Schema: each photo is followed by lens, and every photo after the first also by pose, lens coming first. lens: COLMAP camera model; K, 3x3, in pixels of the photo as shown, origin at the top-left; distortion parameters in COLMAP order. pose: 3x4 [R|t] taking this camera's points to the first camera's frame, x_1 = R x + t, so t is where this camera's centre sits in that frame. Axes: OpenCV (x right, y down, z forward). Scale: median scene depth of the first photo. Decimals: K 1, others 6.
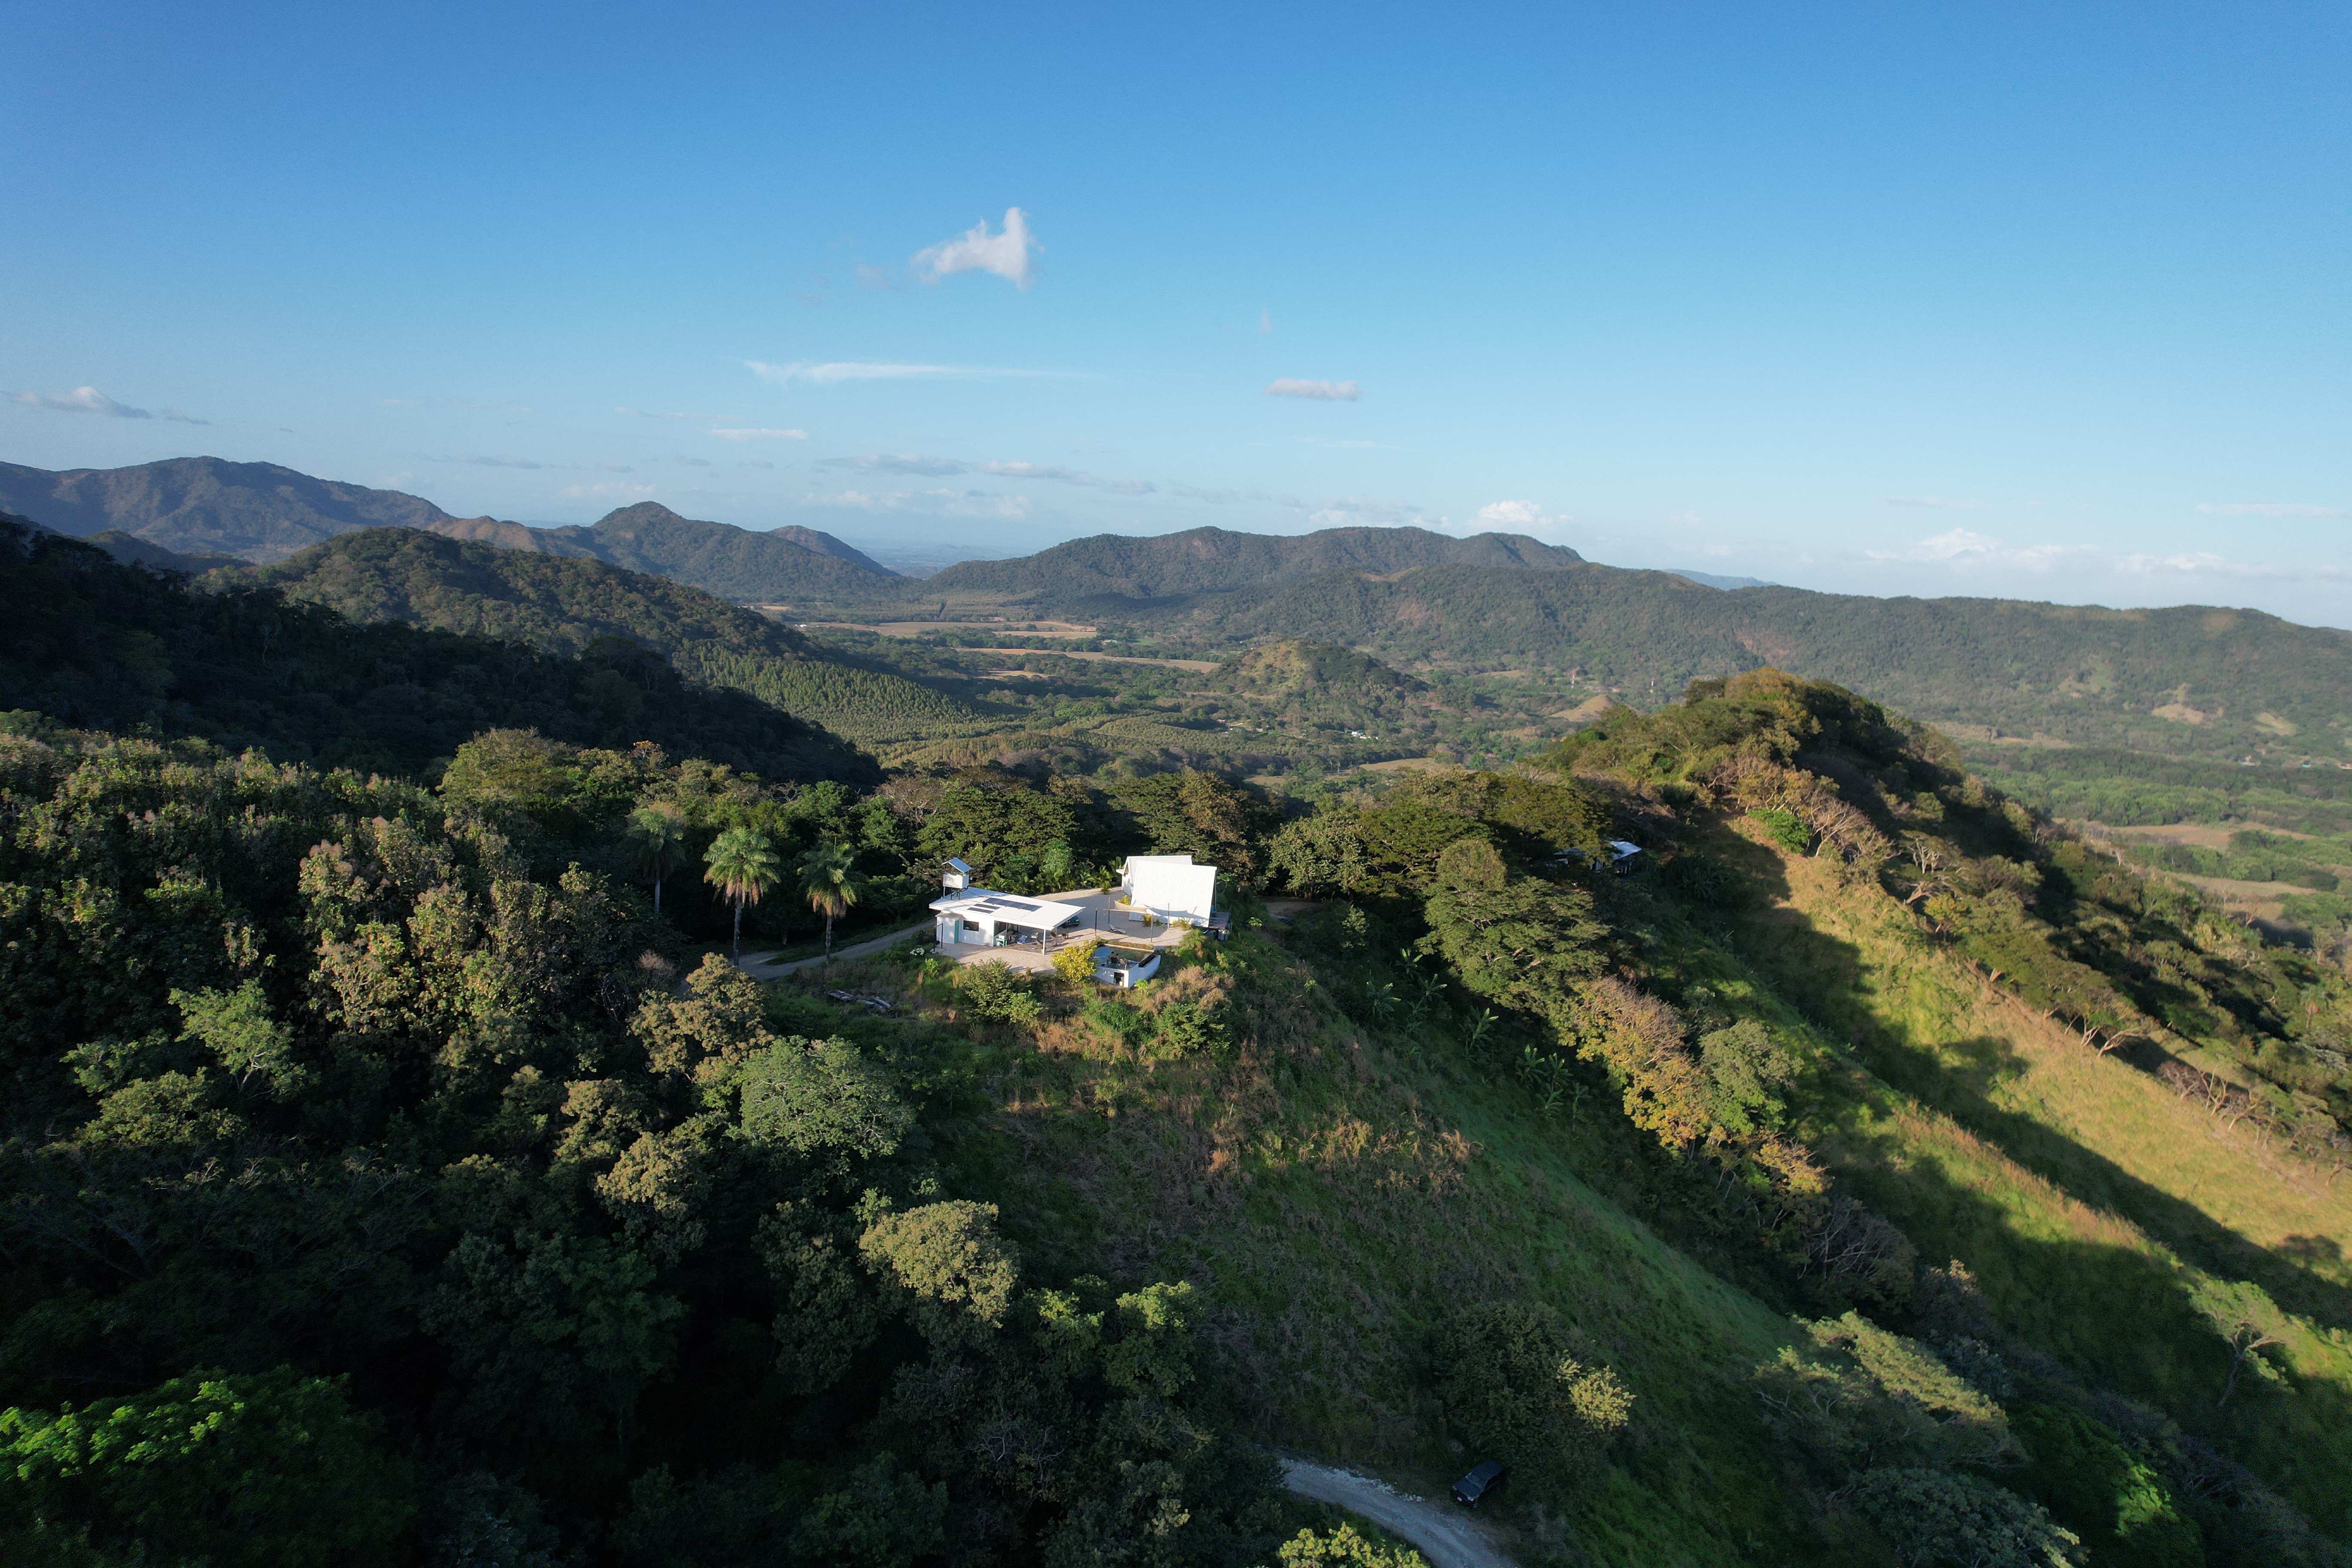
lens RADIAL K [[1544.8, 0, 1175.2], [0, 1544.8, 794.9], [0, 0, 1]] dist [-0.064470, 0.053286]
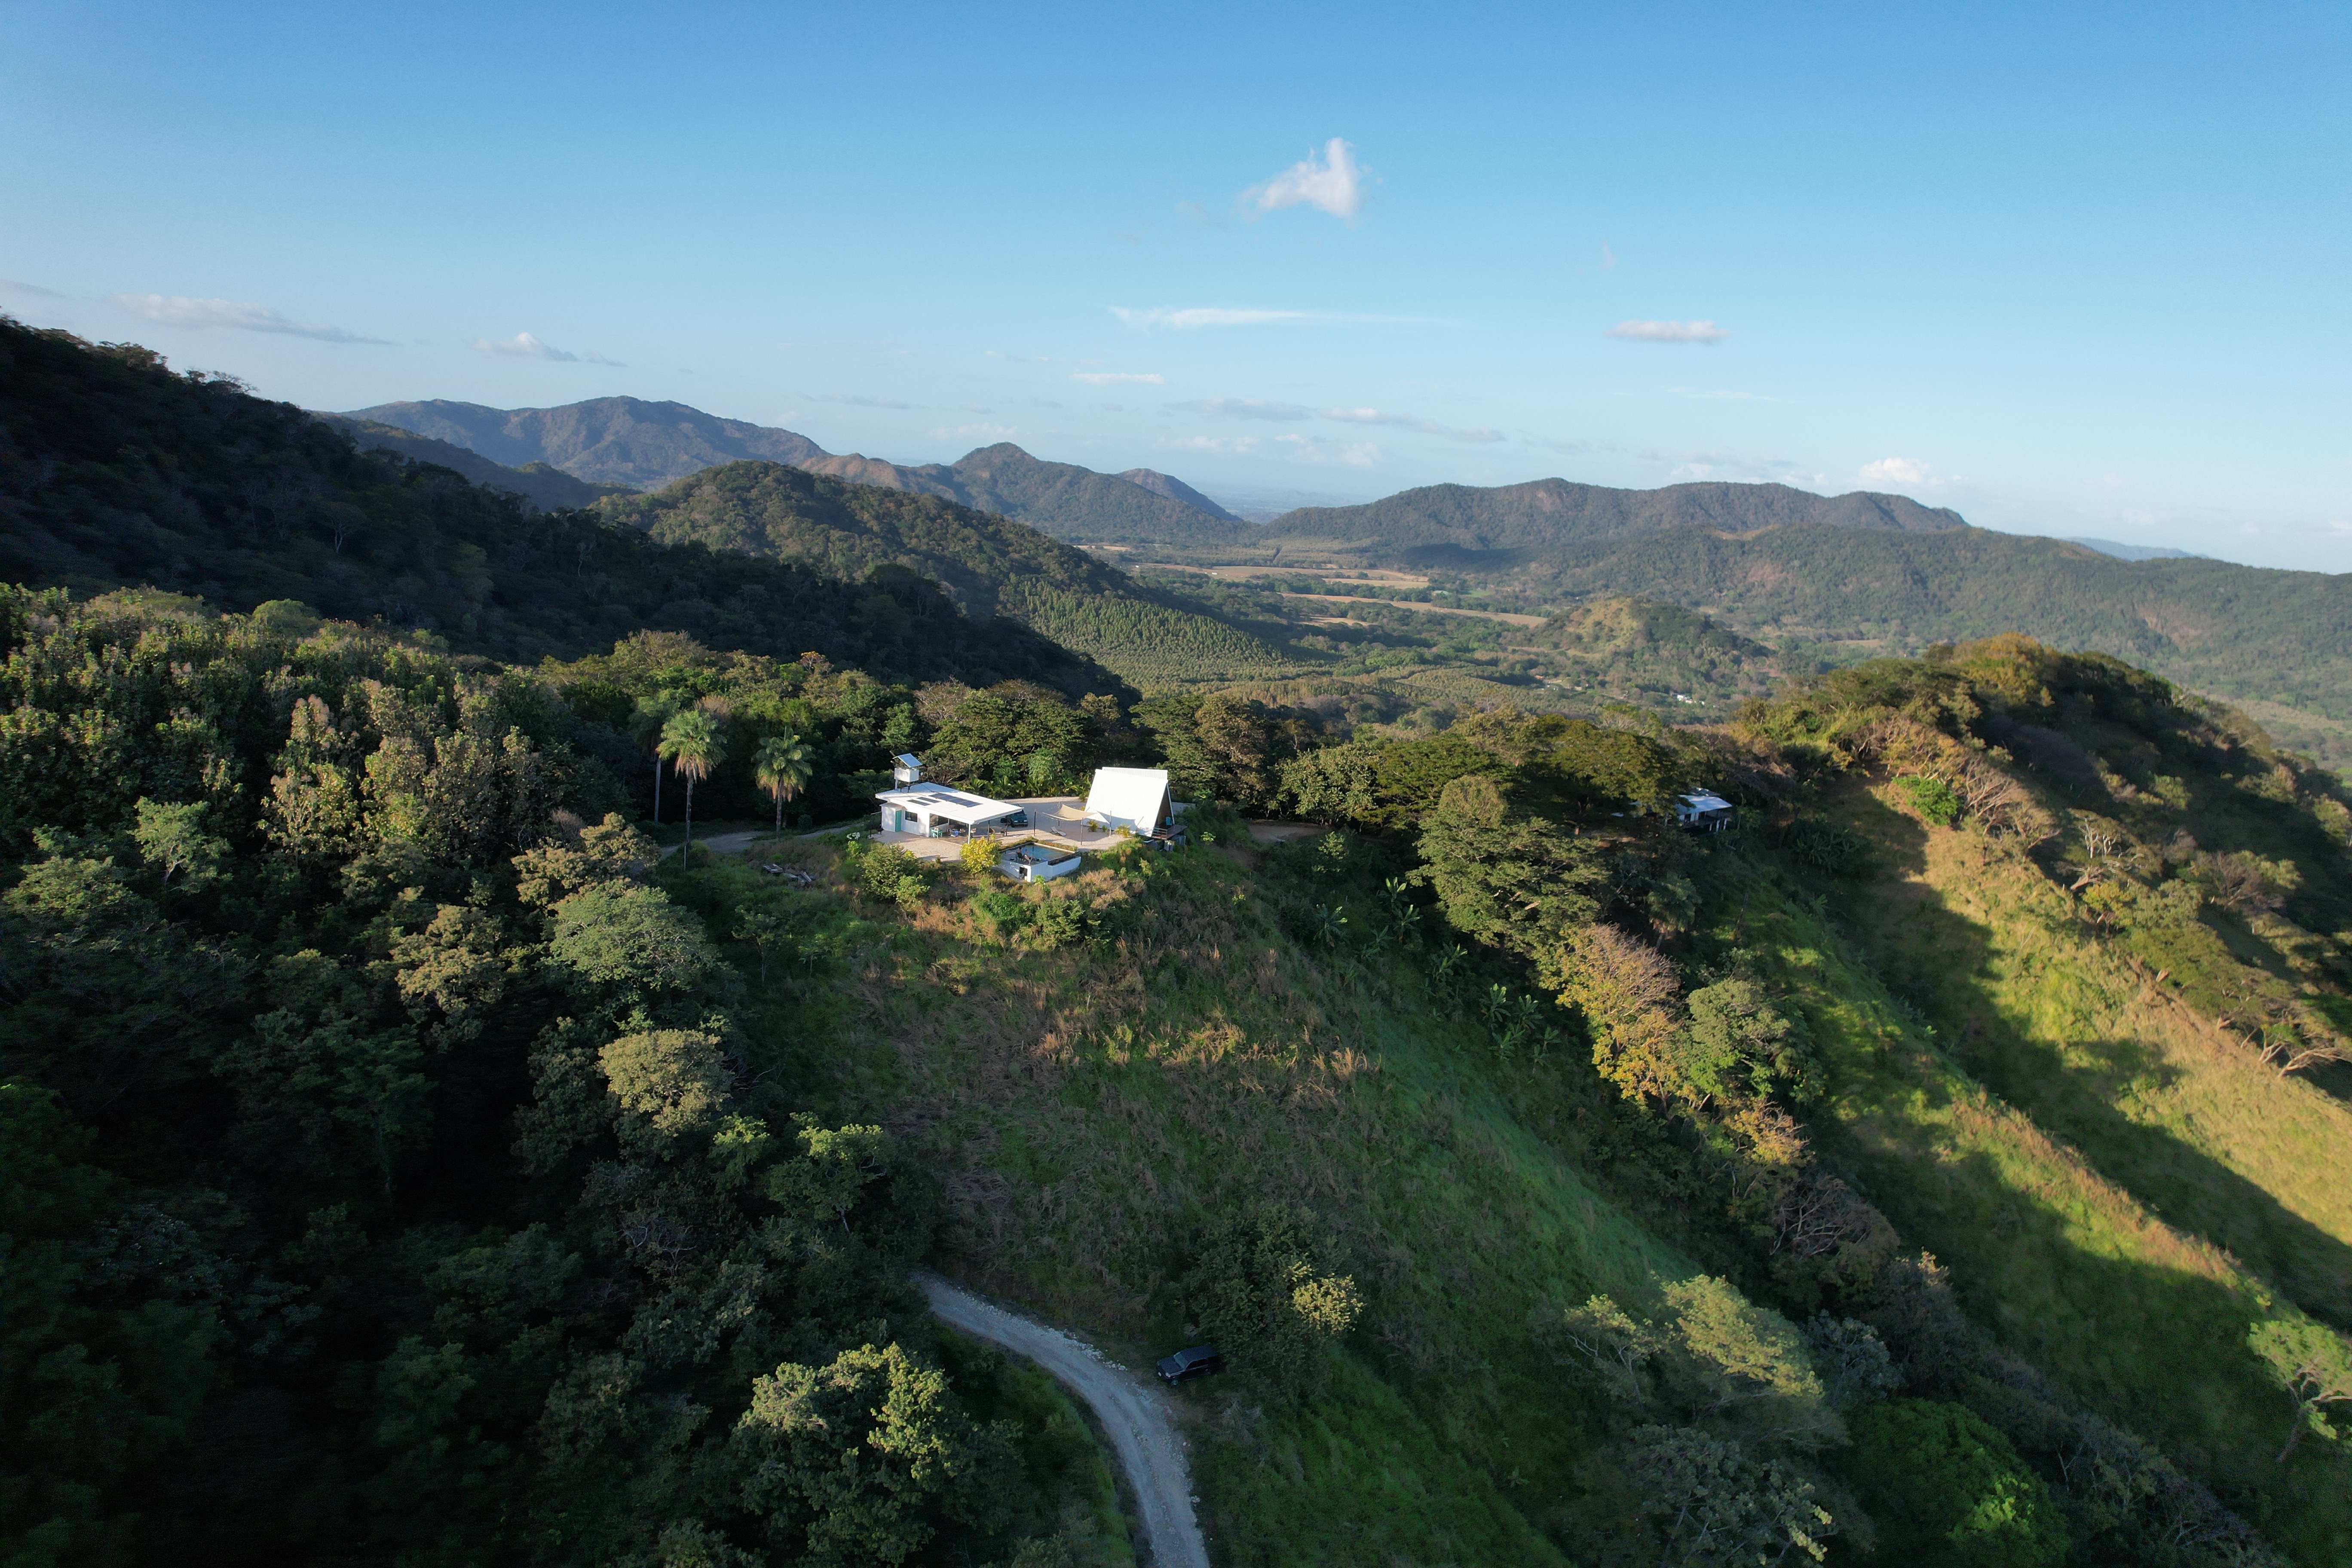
lens RADIAL K [[1546.6, 0, 1159.2], [0, 1546.6, 783.8], [0, 0, 1]] dist [-0.073765, 0.062481]
pose [[0.972267, 0.062089, -0.225482, 0.156063], [-0.056252, 0.997896, 0.032225, 0.010056], [0.227009, -0.018647, 0.973714, -0.004980]]
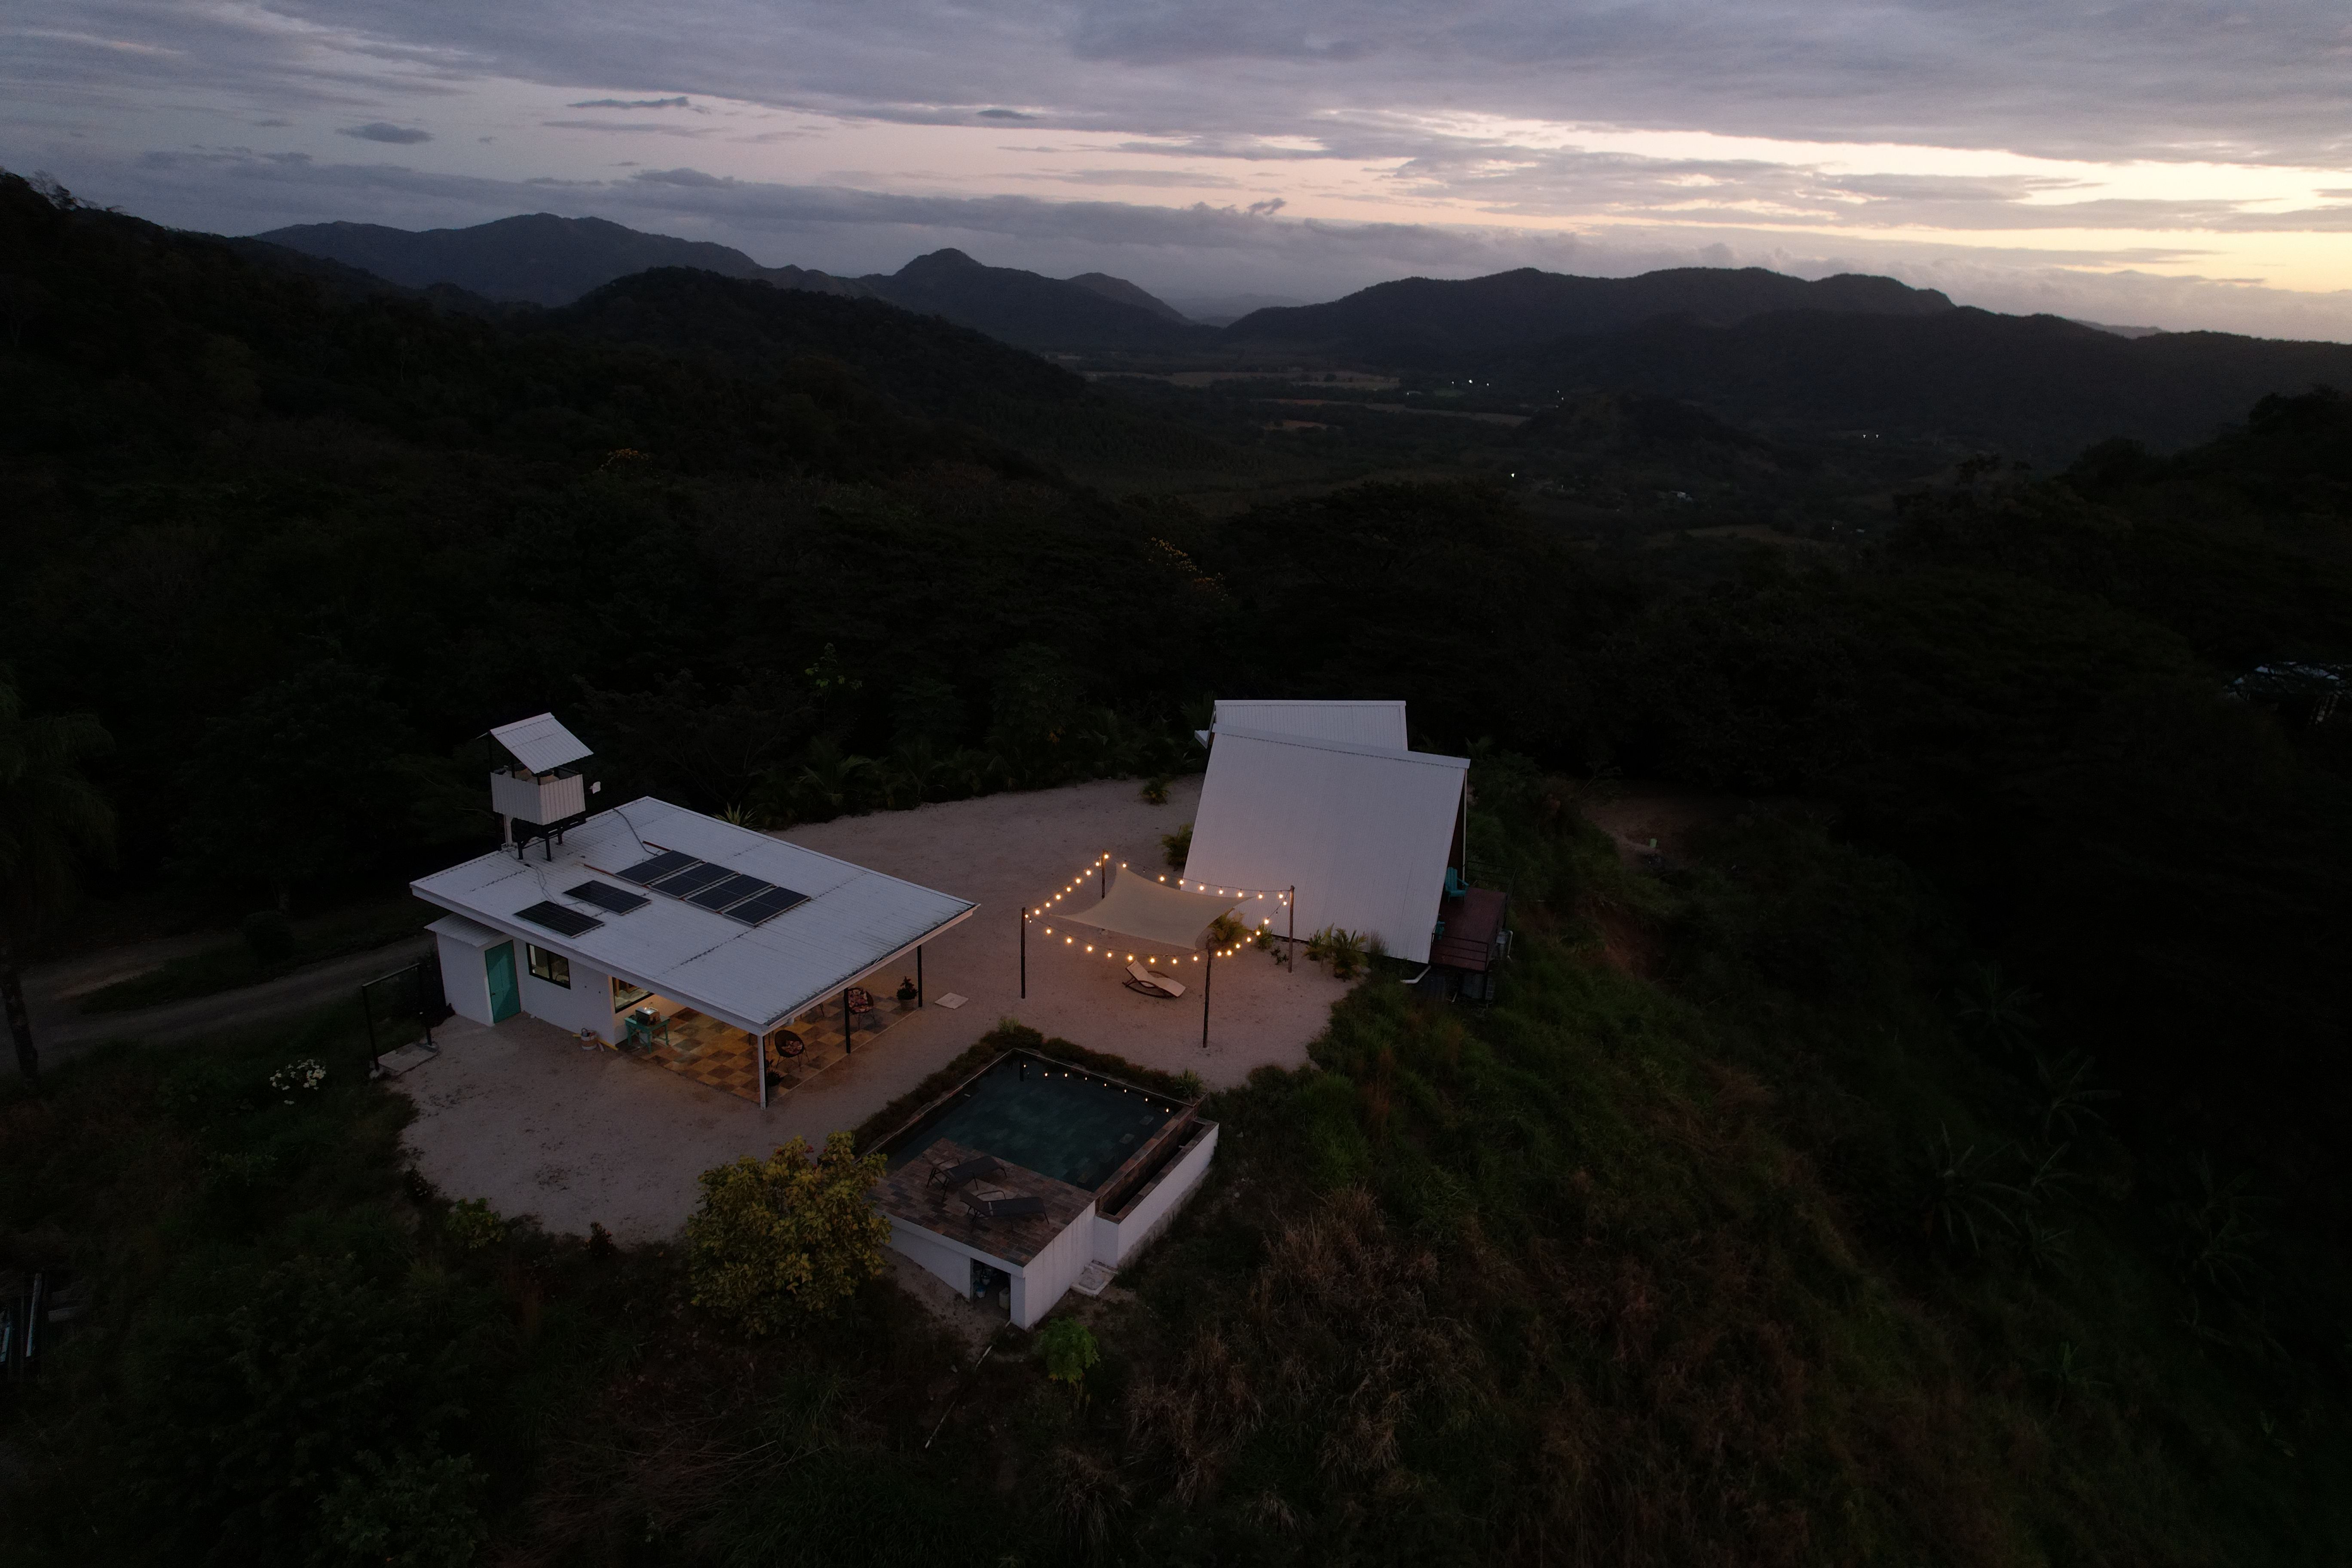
lens RADIAL K [[1536.1, 0, 1151.3], [0, 1536.1, 780.3], [0, 0, 1]] dist [-0.082123, 0.082494]
pose [[0.978156, 0.052119, -0.201234, 0.015872], [-0.022300, 0.988781, 0.147696, 0.004479], [0.206674, -0.139982, 0.968344, 0.430243]]
